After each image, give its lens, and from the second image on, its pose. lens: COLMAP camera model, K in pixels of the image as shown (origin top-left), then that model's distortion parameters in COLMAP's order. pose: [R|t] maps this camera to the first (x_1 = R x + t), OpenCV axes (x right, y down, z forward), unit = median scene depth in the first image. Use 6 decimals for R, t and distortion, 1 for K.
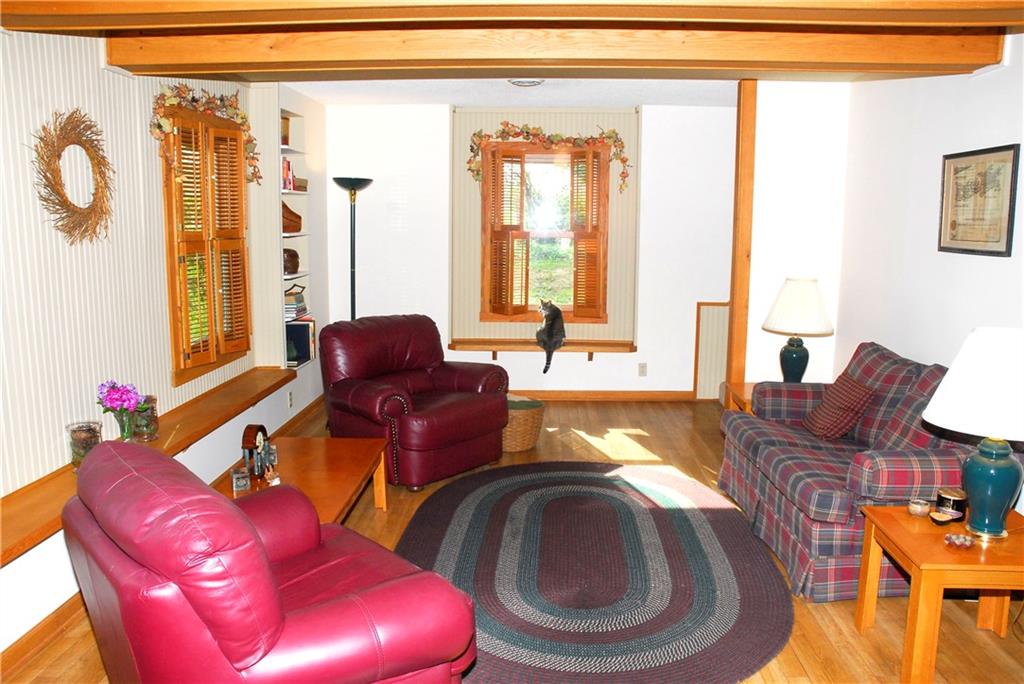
lens RADIAL K [[798.4, 0, 512.0], [0, 798.4, 342.0], [0, 0, 1]] dist [-0.177402, 0.168836]
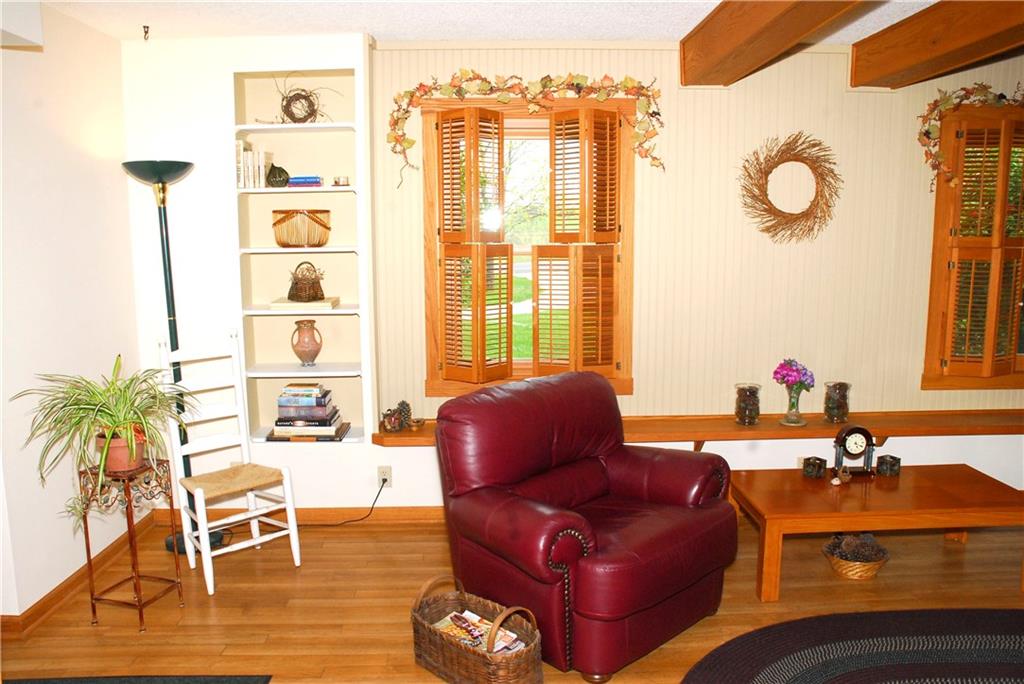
lens RADIAL K [[798.4, 0, 512.0], [0, 798.4, 342.0], [0, 0, 1]] dist [-0.177402, 0.168836]
pose [[0.067774, 0.138523, -0.988038, 0.404716], [-0.146523, 0.980959, 0.127479, -0.041869], [0.986883, 0.136130, 0.086780, 0.298693]]
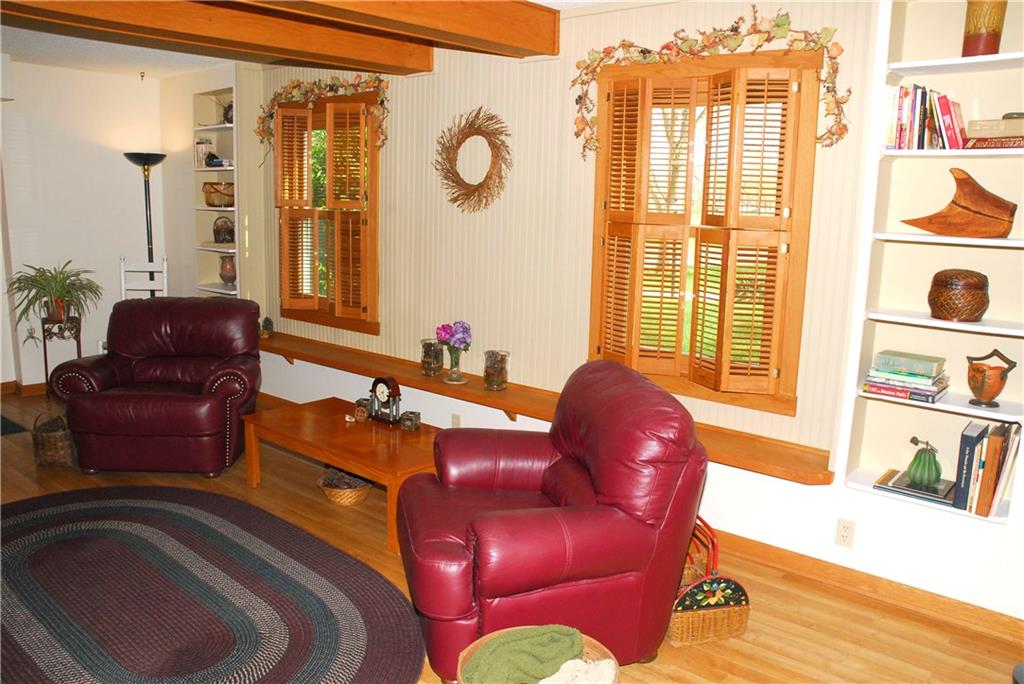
lens RADIAL K [[798.4, 0, 512.0], [0, 798.4, 342.0], [0, 0, 1]] dist [-0.177402, 0.168836]
pose [[-0.616418, 0.126349, -0.777216, 0.285758], [-0.141936, 0.953046, 0.267504, -0.178176], [0.774521, 0.275209, -0.569541, 1.161260]]
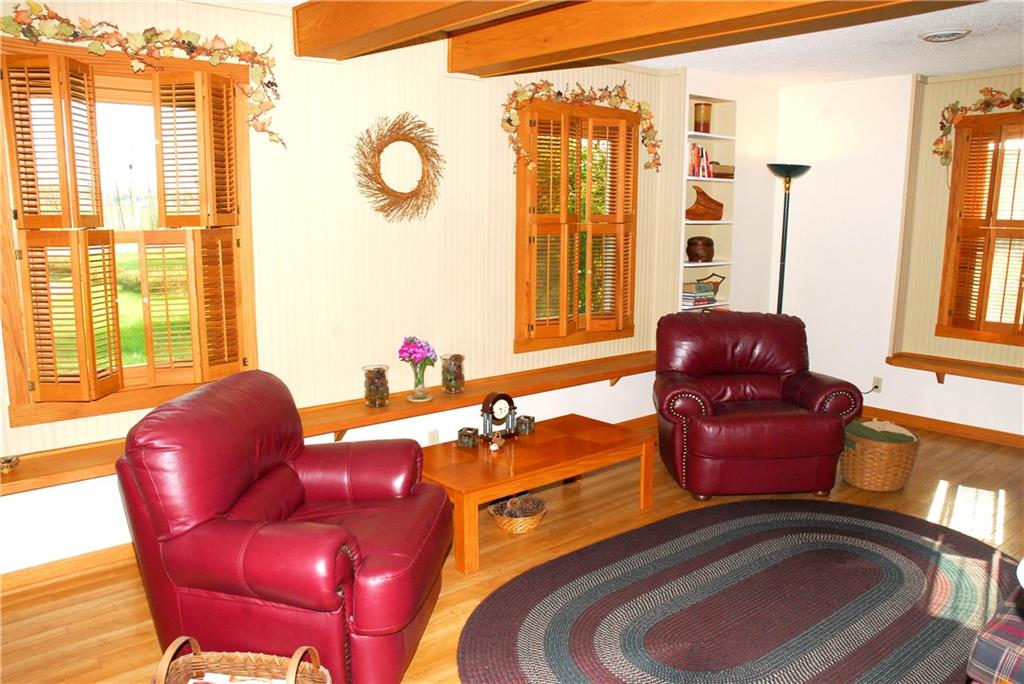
lens RADIAL K [[798.4, 0, 512.0], [0, 798.4, 342.0], [0, 0, 1]] dist [-0.177402, 0.168836]
pose [[0.680206, 0.119571, -0.723203, 0.308213], [-0.113163, 0.991908, 0.057562, -0.019104], [0.724233, 0.042685, 0.688233, 0.164980]]
